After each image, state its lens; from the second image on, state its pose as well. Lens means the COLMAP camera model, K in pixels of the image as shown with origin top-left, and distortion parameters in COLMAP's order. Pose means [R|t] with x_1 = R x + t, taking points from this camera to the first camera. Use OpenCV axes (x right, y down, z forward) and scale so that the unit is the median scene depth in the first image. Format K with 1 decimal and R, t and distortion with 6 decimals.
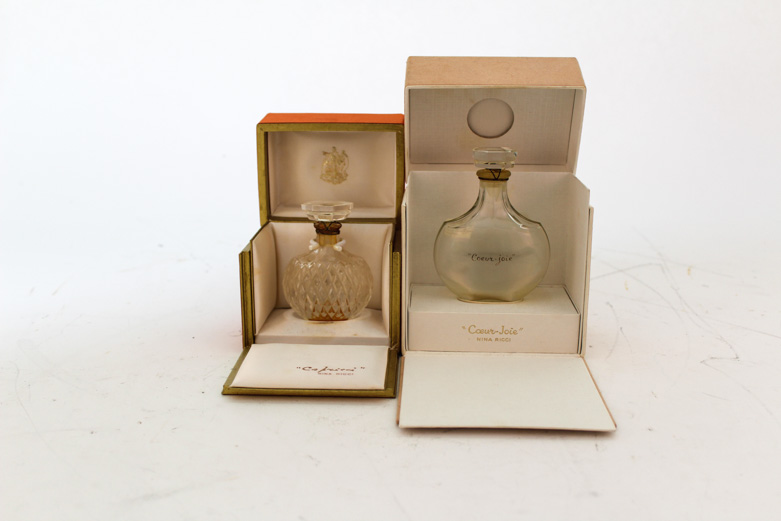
lens RADIAL K [[886.0, 0, 390.5], [0, 886.0, 260.5], [0, 0, 1]] dist [-0.006428, -0.000620]
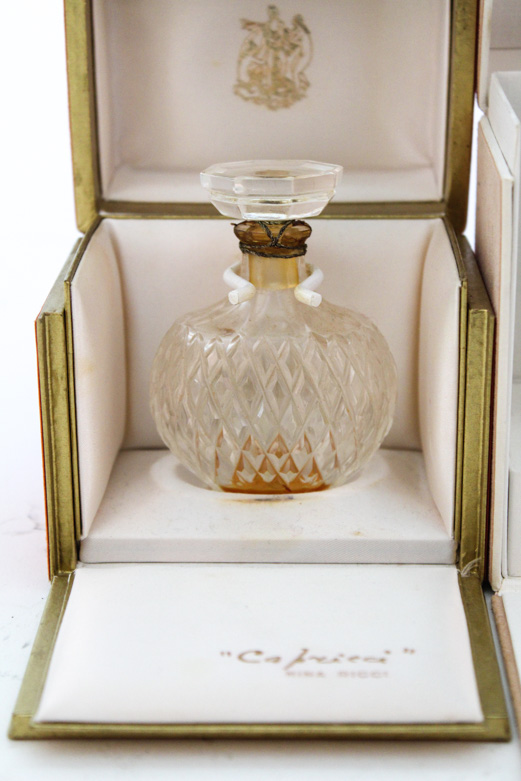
lens RADIAL K [[1767.3, 0, 260.5], [0, 1767.3, 390.5], [0, 0, 1]] dist [0.095157, 0.215836]
pose [[0.999791, -0.017401, 0.010696, -0.085639], [0.016345, 0.995631, 0.091938, -0.041462], [-0.012249, -0.091744, 0.995707, 0.280671]]
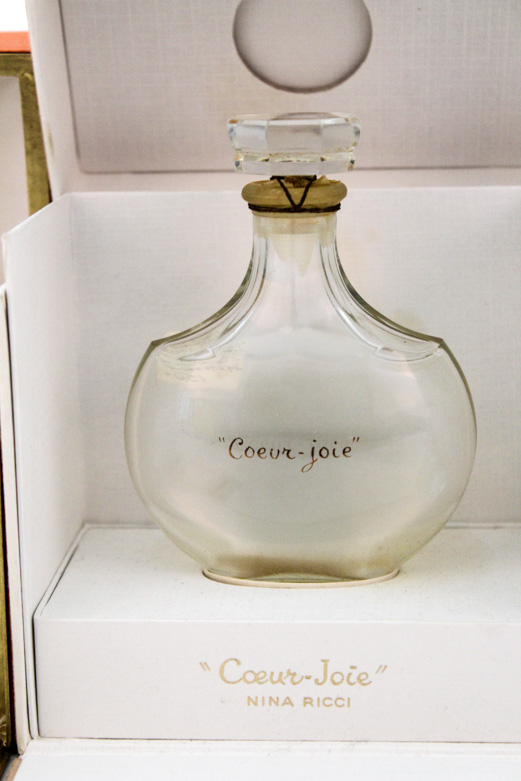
lens RADIAL K [[1767.3, 0, 260.5], [0, 1767.3, 390.5], [0, 0, 1]] dist [0.095157, 0.215836]
pose [[0.999150, -0.019200, -0.036491, 0.124730], [0.018698, 0.999726, -0.014053, -0.015205], [0.036751, 0.013359, 0.999235, 0.339683]]
